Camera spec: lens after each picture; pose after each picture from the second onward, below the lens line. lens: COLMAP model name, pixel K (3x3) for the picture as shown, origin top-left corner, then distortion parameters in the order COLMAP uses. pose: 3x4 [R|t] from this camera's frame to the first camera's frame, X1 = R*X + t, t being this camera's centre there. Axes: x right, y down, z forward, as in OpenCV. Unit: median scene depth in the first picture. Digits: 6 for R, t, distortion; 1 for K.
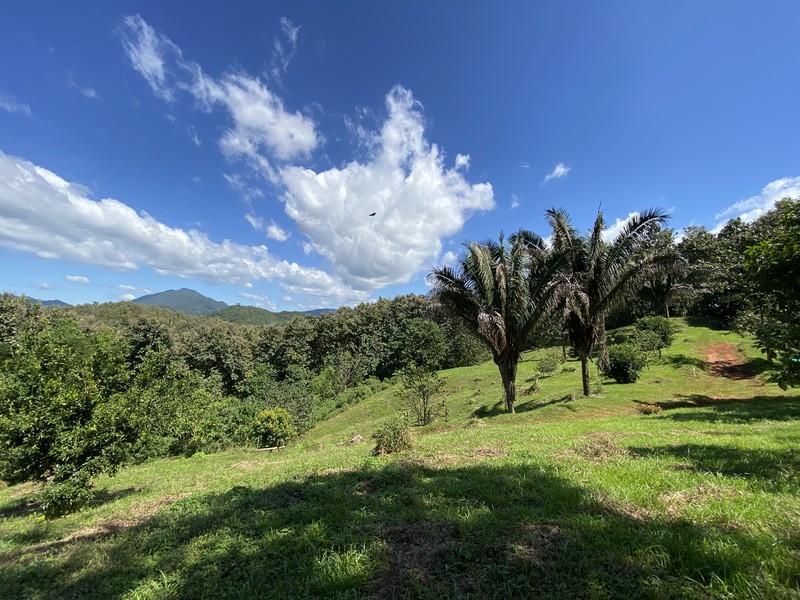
lens RADIAL K [[324.5, 0, 413.5], [0, 324.5, 301.3], [0, 0, 1]] dist [-0.001986, -0.000324]
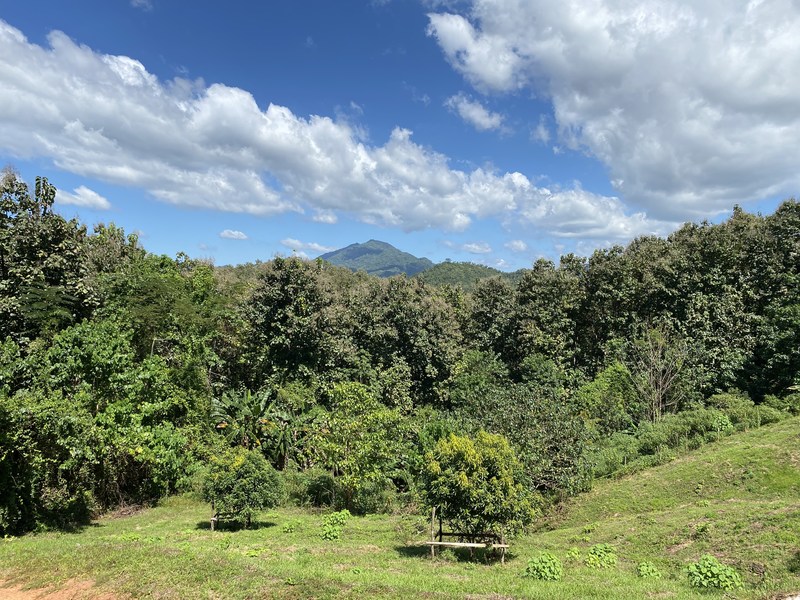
lens RADIAL K [[611.8, 0, 387.0], [0, 611.8, 299.3], [0, 0, 1]] dist [0.134065, -0.132598]
pose [[0.827086, -0.018746, -0.561763, -0.038455], [0.066366, 0.995710, 0.064483, 0.041494], [0.558144, -0.090615, 0.824781, 0.124754]]
